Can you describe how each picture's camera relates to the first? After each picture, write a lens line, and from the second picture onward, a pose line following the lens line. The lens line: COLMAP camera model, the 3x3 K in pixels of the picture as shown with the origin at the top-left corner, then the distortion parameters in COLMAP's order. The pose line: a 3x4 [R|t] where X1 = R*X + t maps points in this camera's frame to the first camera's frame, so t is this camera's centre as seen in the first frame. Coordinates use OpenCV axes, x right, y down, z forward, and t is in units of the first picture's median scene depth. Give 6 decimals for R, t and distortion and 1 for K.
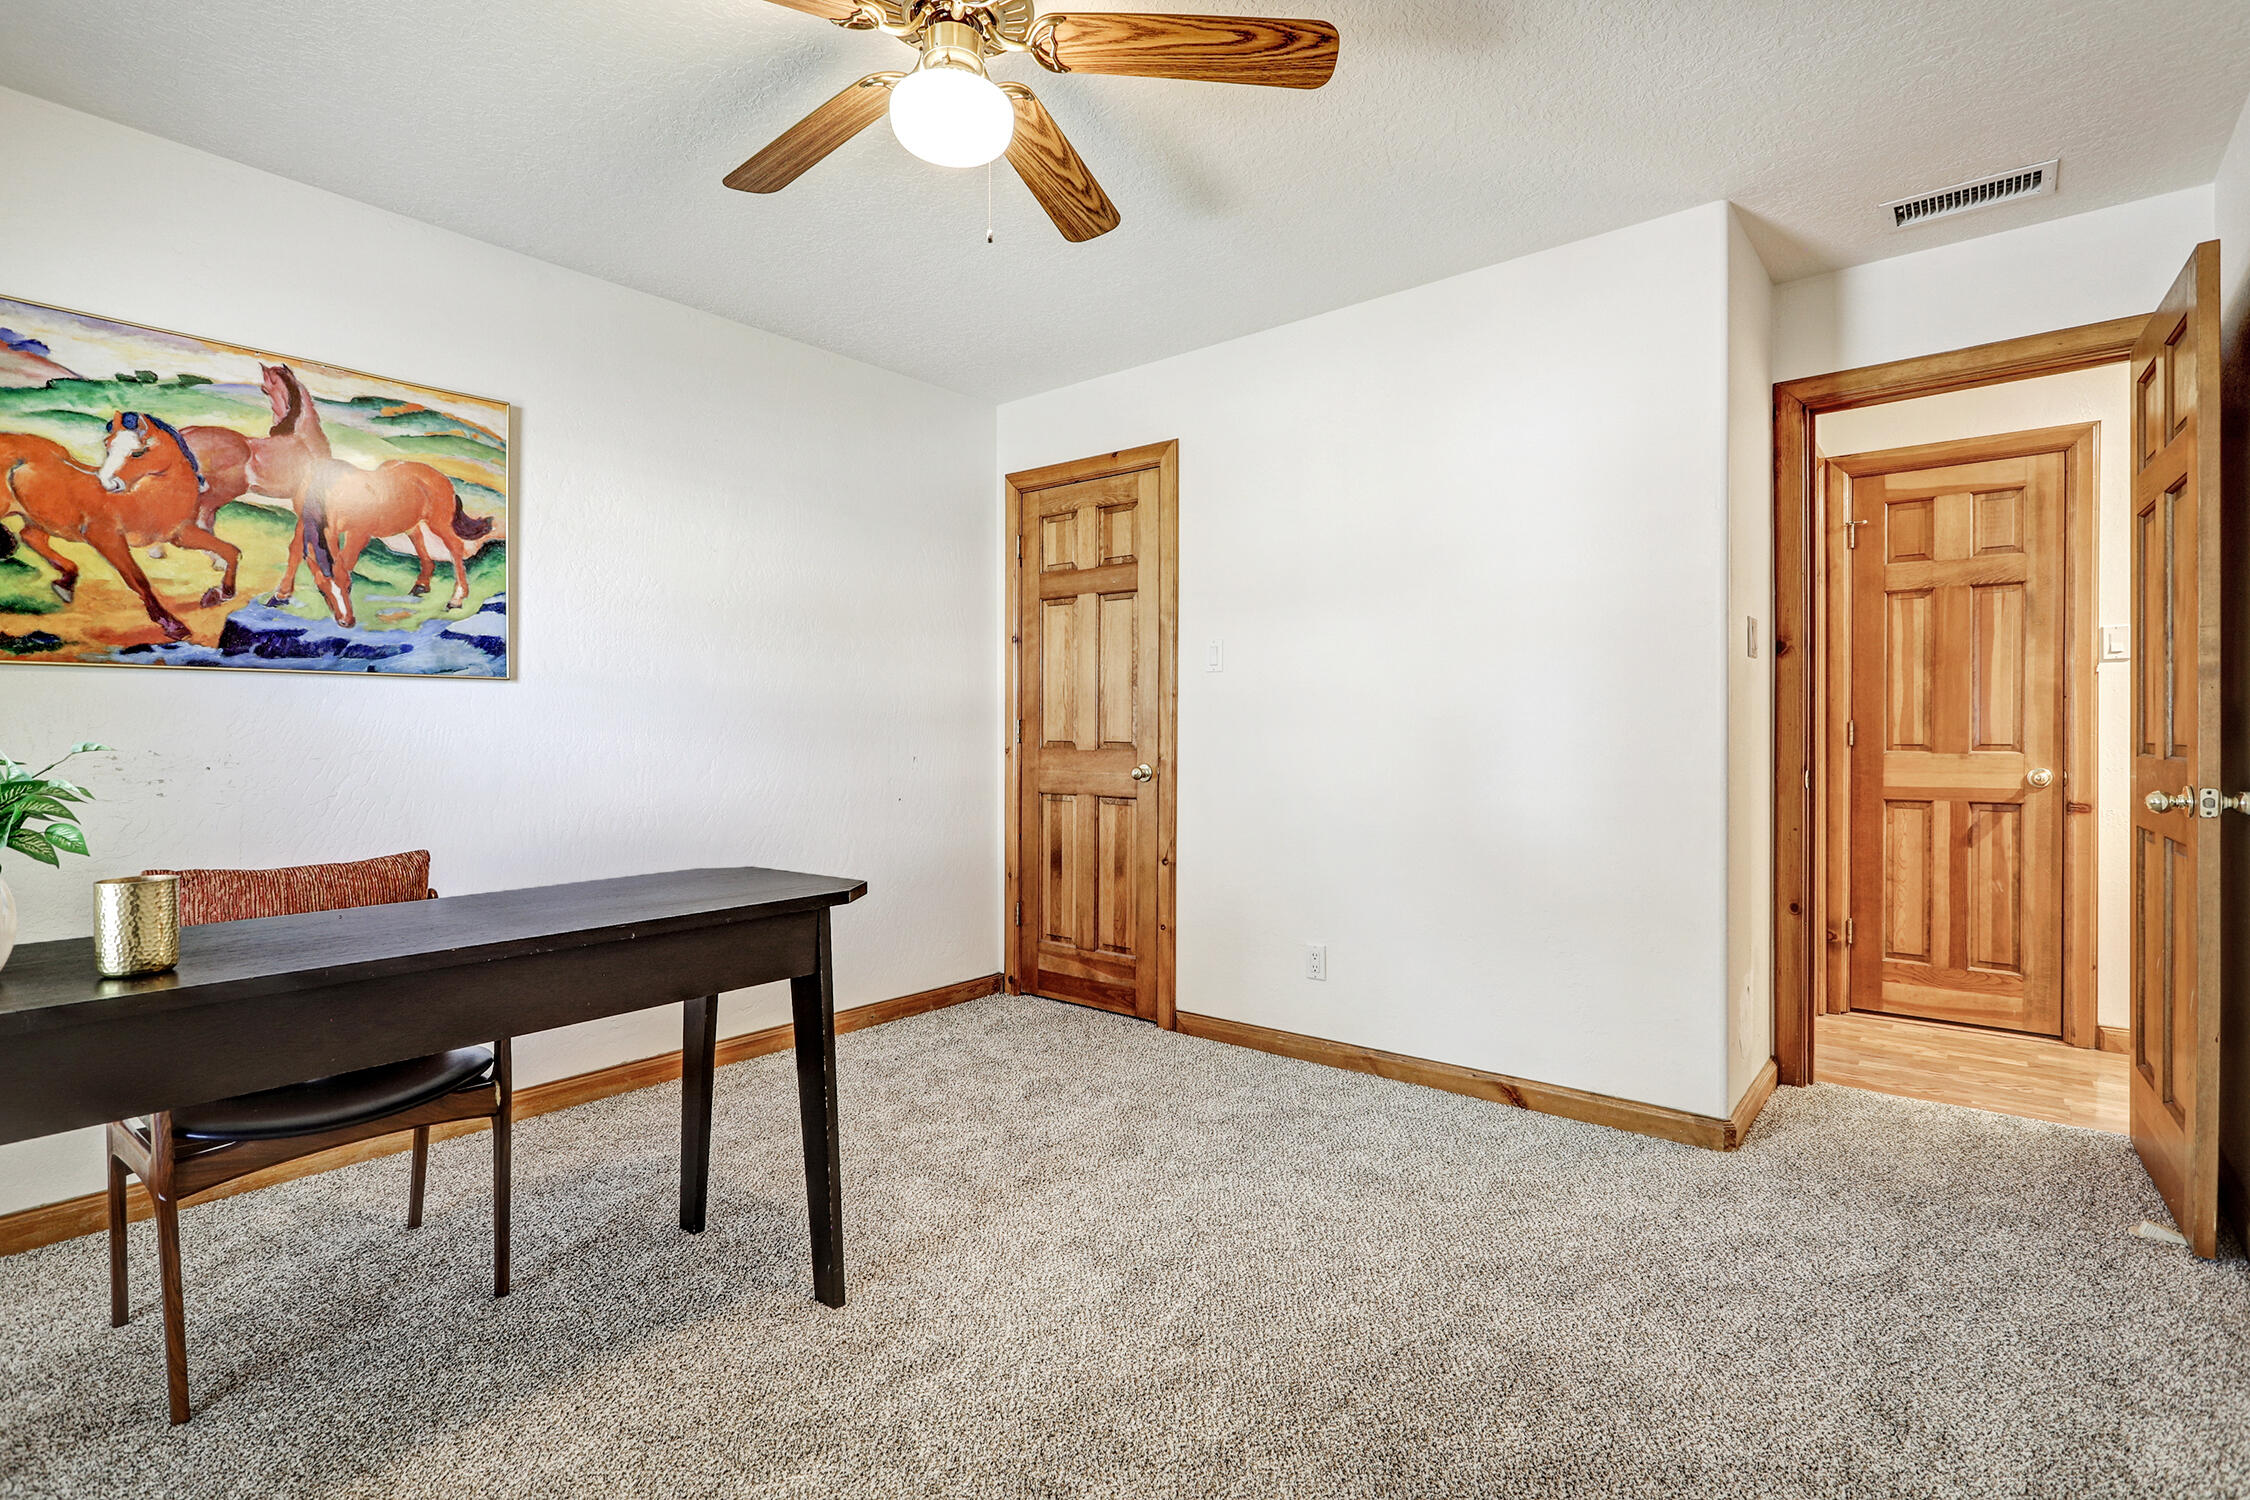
lens RADIAL K [[1073.3, 0, 1124.8], [0, 1073.3, 738.0], [0, 0, 1]] dist [0.002919, 0.001253]
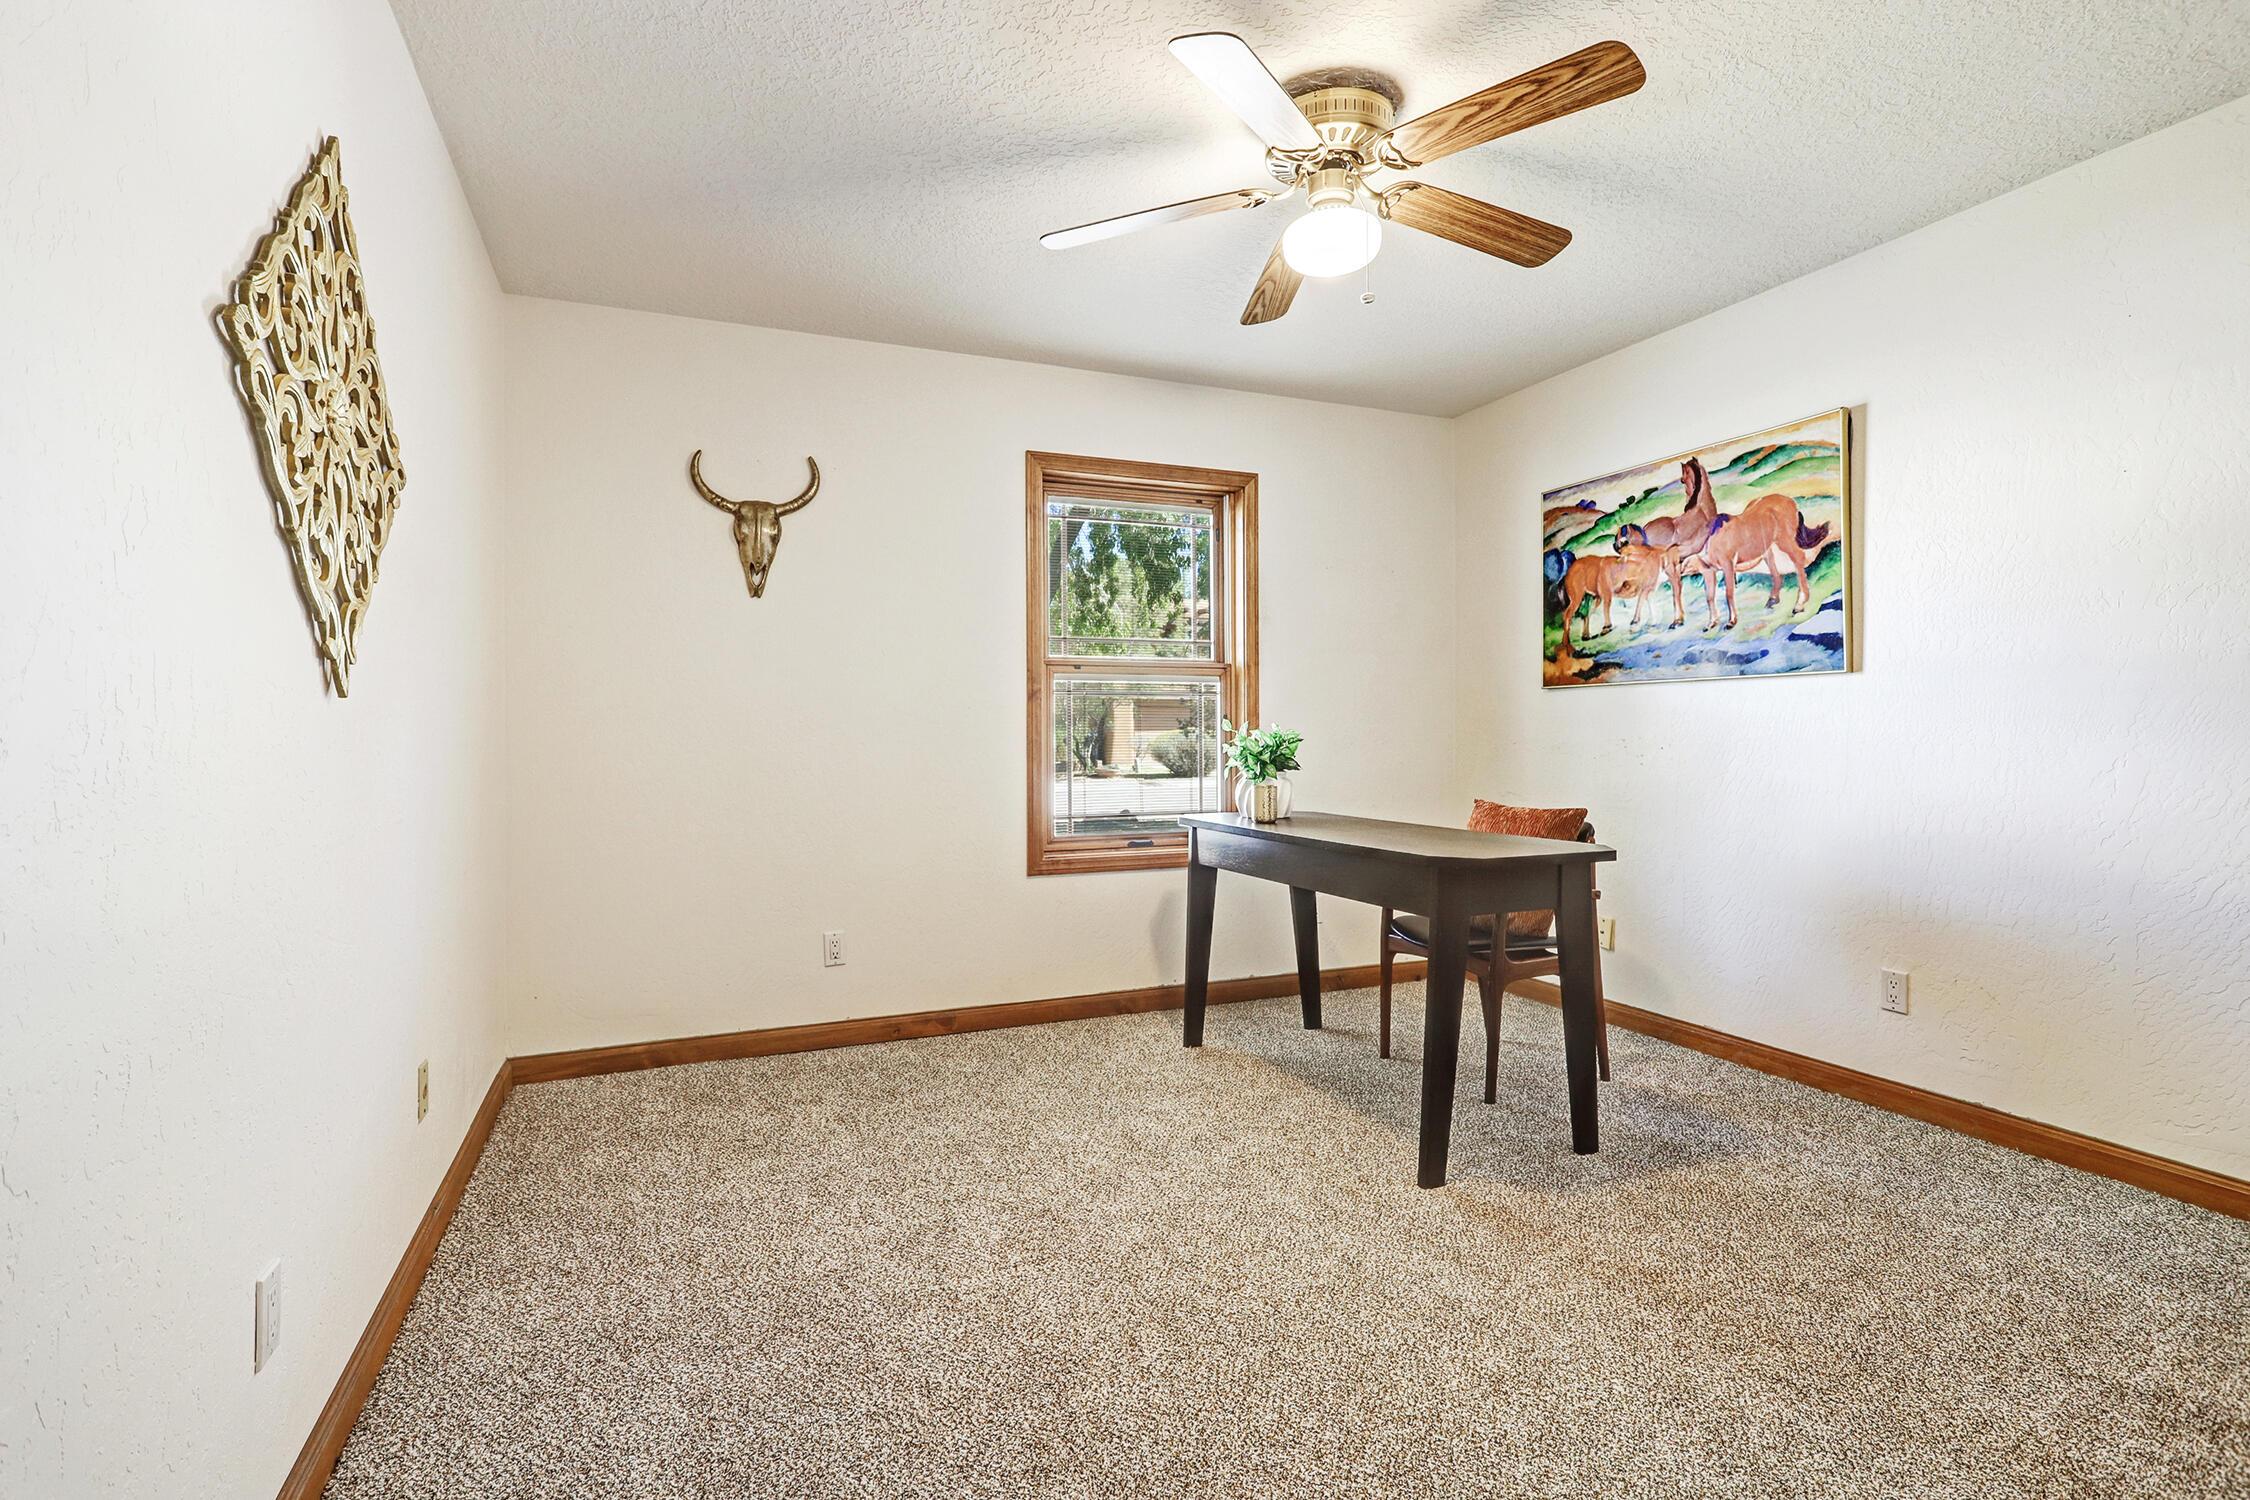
lens RADIAL K [[1073.3, 0, 1124.8], [0, 1073.3, 738.0], [0, 0, 1]] dist [0.002919, 0.001253]
pose [[-0.470131, 0.014462, -0.882478, 0.711157], [0.004020, 0.999890, 0.014245, -0.008354], [0.882587, 0.003150, -0.470138, 0.914134]]
